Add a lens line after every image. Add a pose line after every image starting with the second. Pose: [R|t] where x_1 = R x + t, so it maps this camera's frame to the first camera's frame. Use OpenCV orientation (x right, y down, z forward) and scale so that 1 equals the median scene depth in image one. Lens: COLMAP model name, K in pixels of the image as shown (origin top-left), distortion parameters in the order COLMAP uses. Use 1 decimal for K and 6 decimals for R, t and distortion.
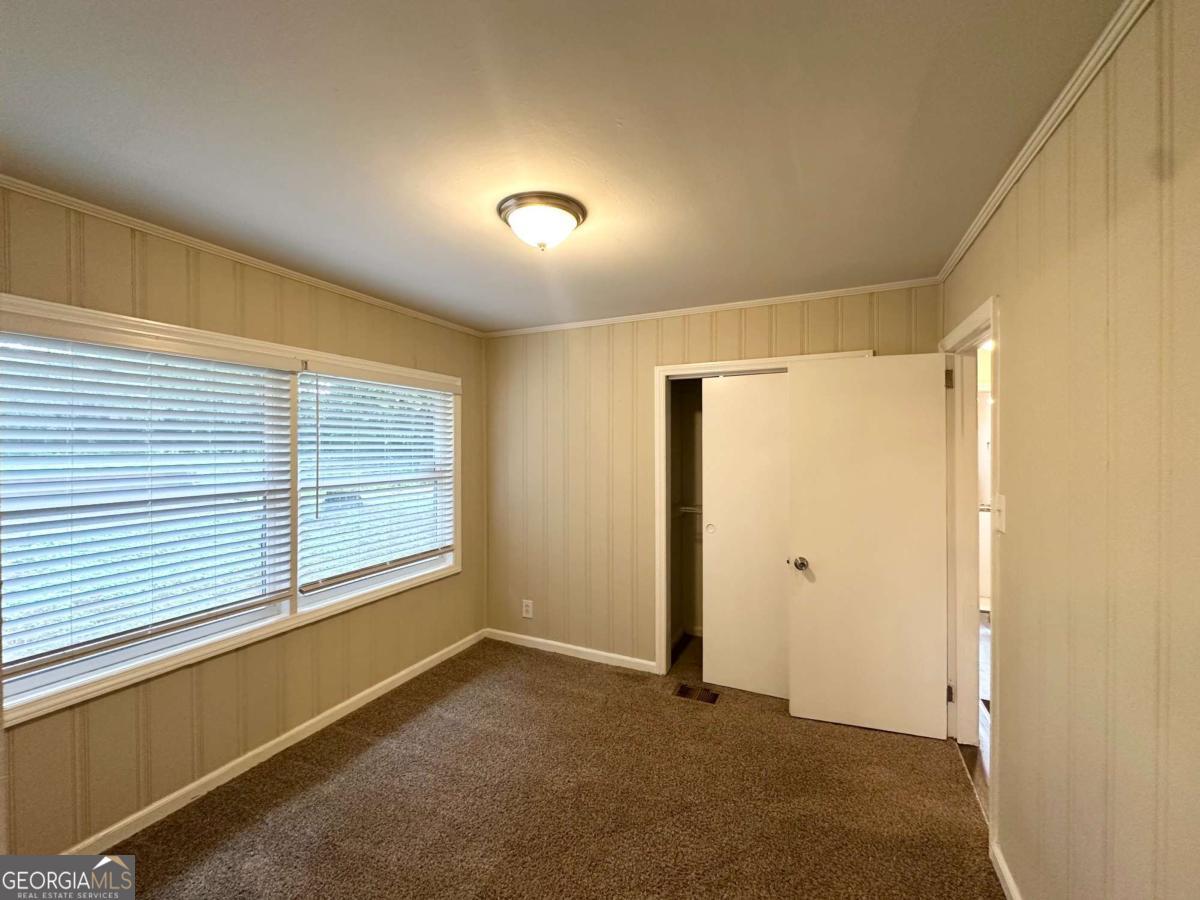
lens RADIAL K [[478.4, 0, 599.5], [0, 478.4, 454.4], [0, 0, 1]] dist [0.001227, 0.000171]
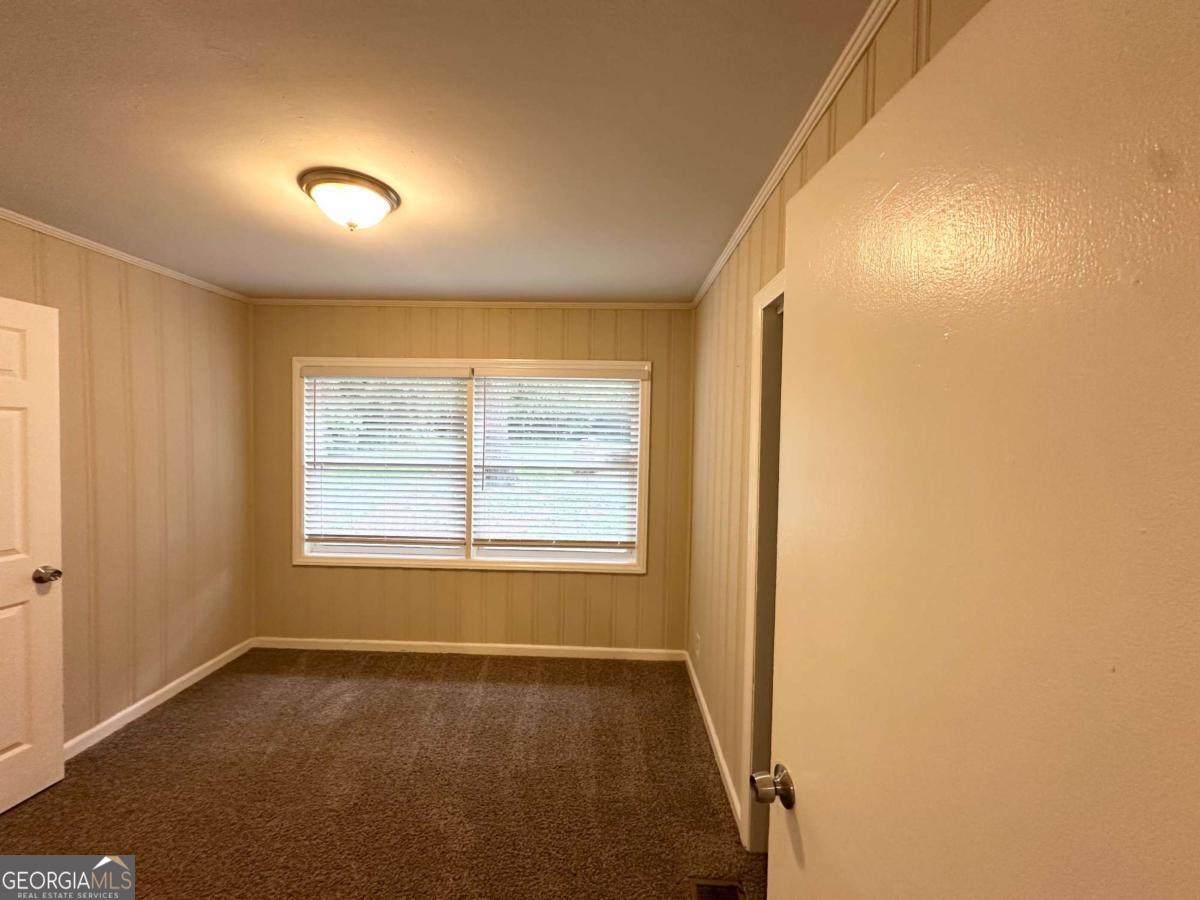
lens RADIAL K [[478.4, 0, 604.1], [0, 478.4, 453.9], [0, 0, 1]] dist [0.001227, 0.000171]
pose [[0.403861, 0.038748, -0.913999, 0.621680], [-0.033514, 0.999059, 0.027546, -0.008237], [0.914206, 0.019508, 0.404779, 0.681147]]
